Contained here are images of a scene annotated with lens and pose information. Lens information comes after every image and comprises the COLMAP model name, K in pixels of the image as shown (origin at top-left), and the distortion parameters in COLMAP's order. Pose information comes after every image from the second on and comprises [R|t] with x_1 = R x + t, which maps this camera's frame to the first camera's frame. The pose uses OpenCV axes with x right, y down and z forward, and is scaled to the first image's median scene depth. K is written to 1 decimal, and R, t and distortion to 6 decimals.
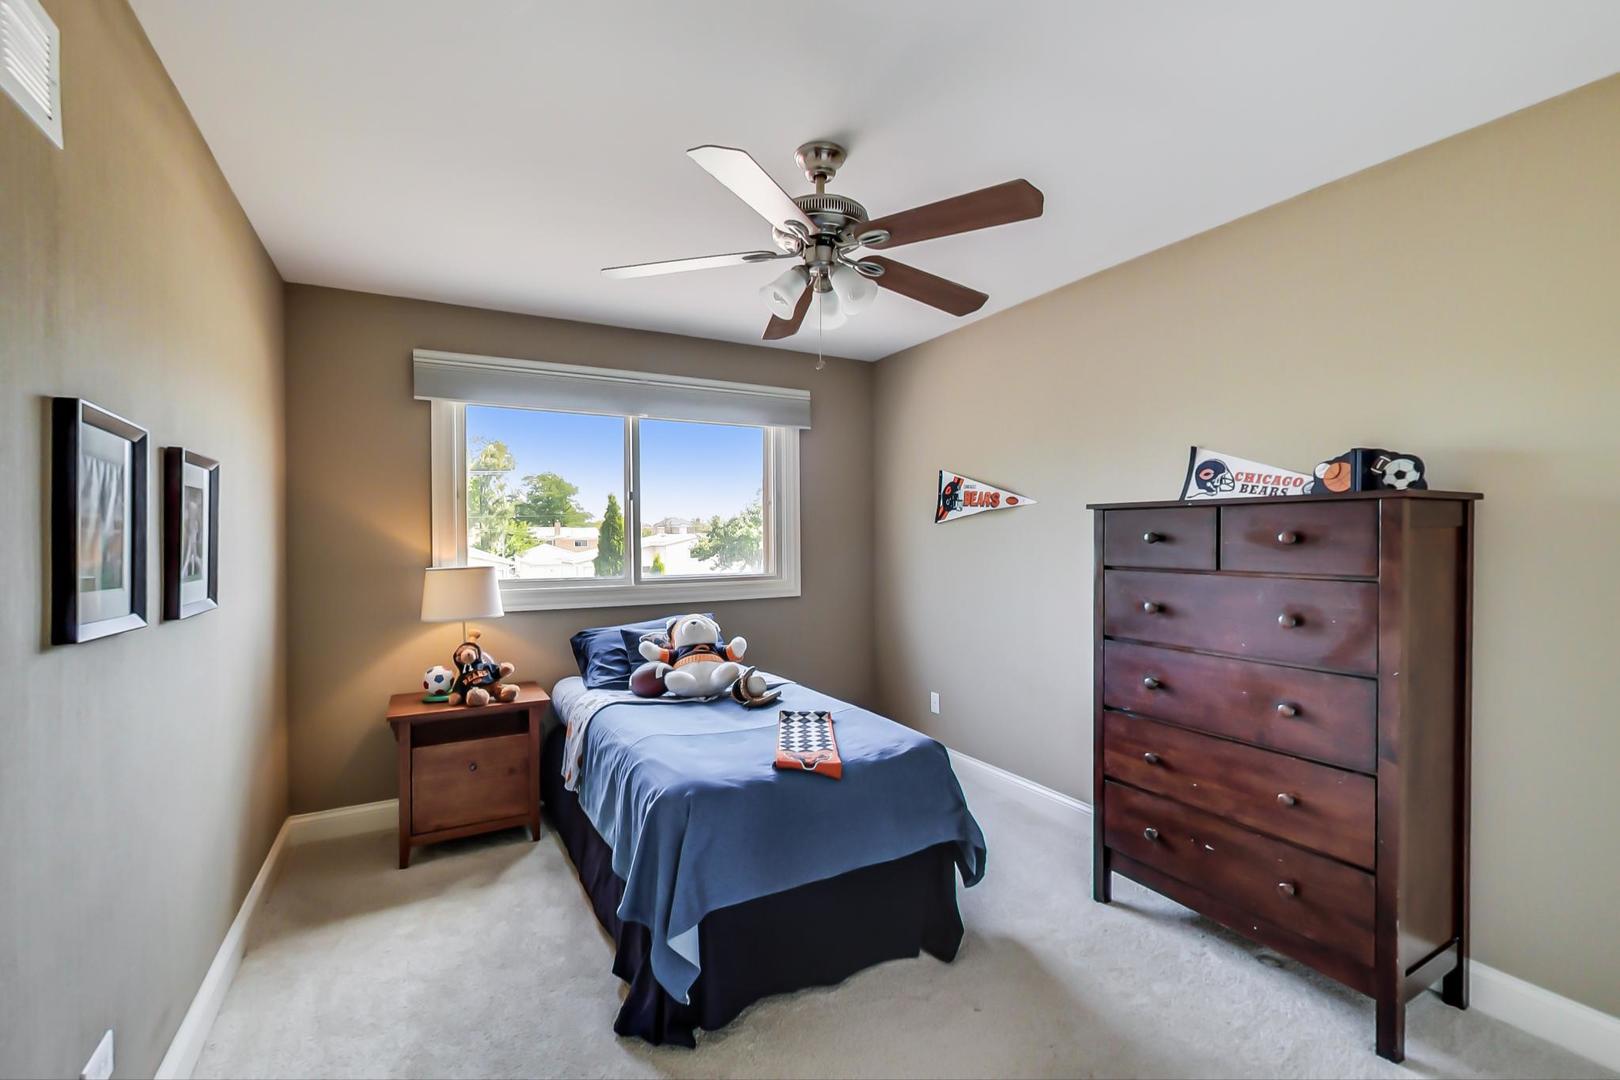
lens RADIAL K [[670.4, 0, 809.0], [0, 670.4, 535.2], [0, 0, 1]] dist [-0.000748, -0.000031]
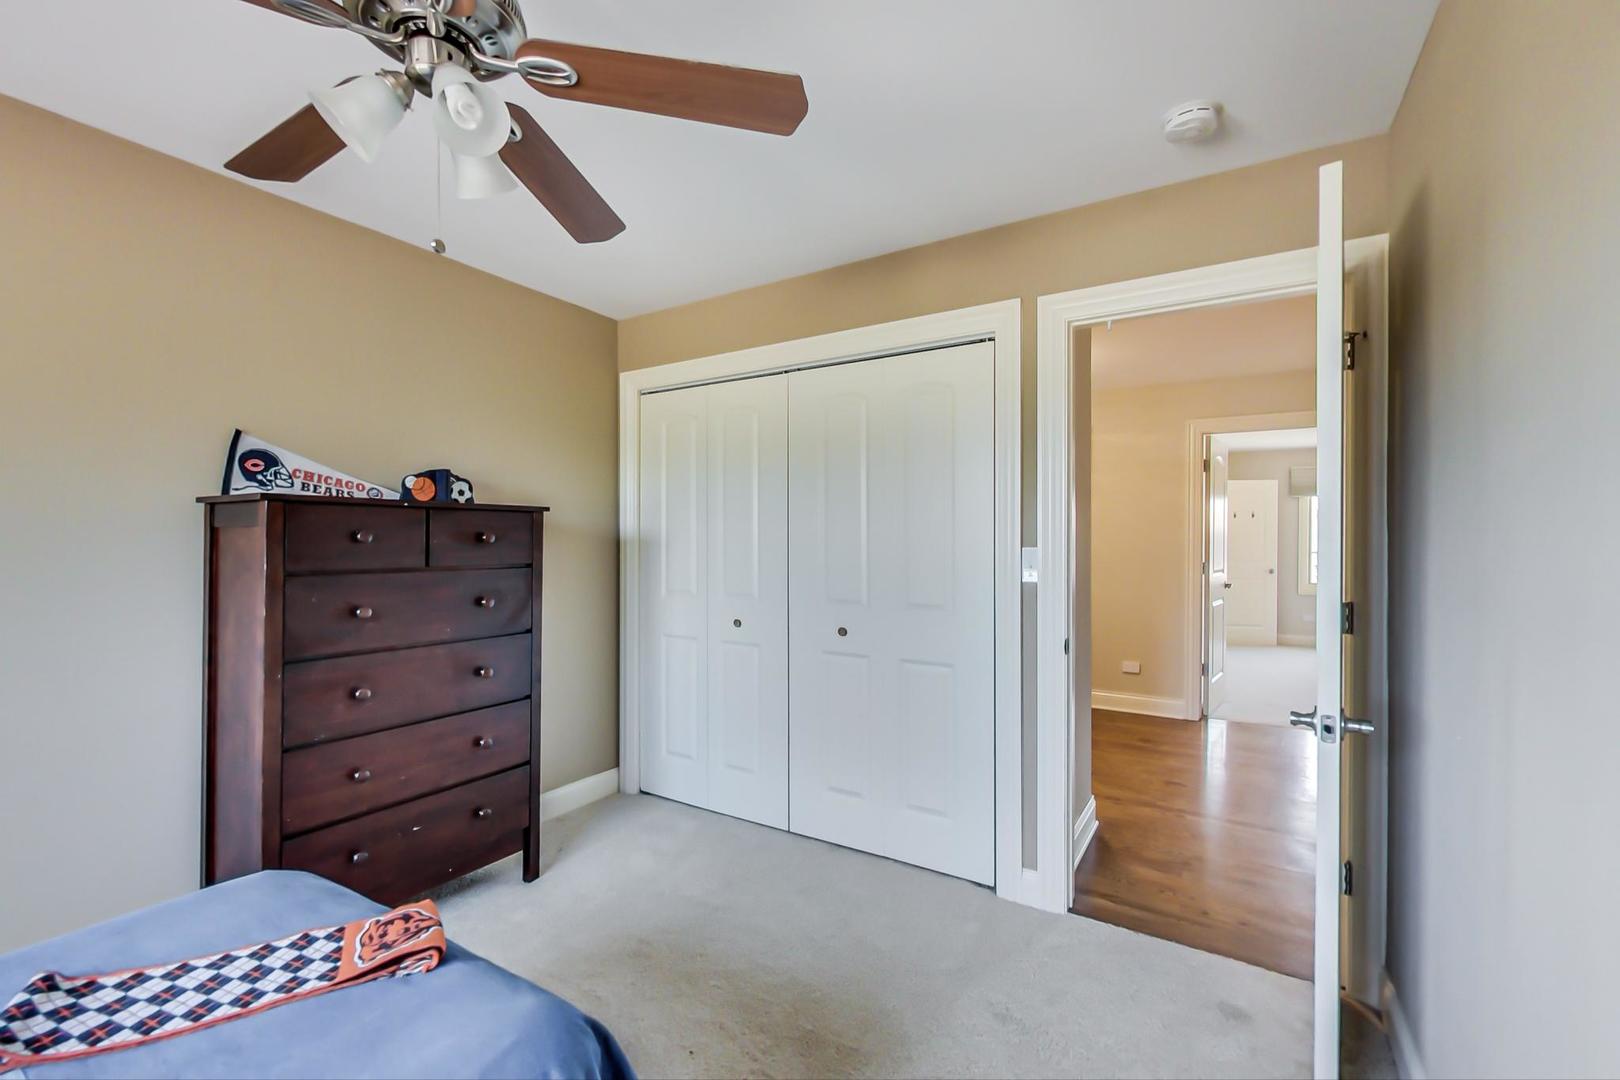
lens RADIAL K [[670.4, 0, 813.9], [0, 670.4, 546.8], [0, 0, 1]] dist [-0.000748, -0.000031]
pose [[-0.479854, -0.005661, 0.877330, -0.574182], [0.000472, 0.999977, 0.006710, 0.010912], [-0.877348, 0.003634, -0.479841, 0.860090]]
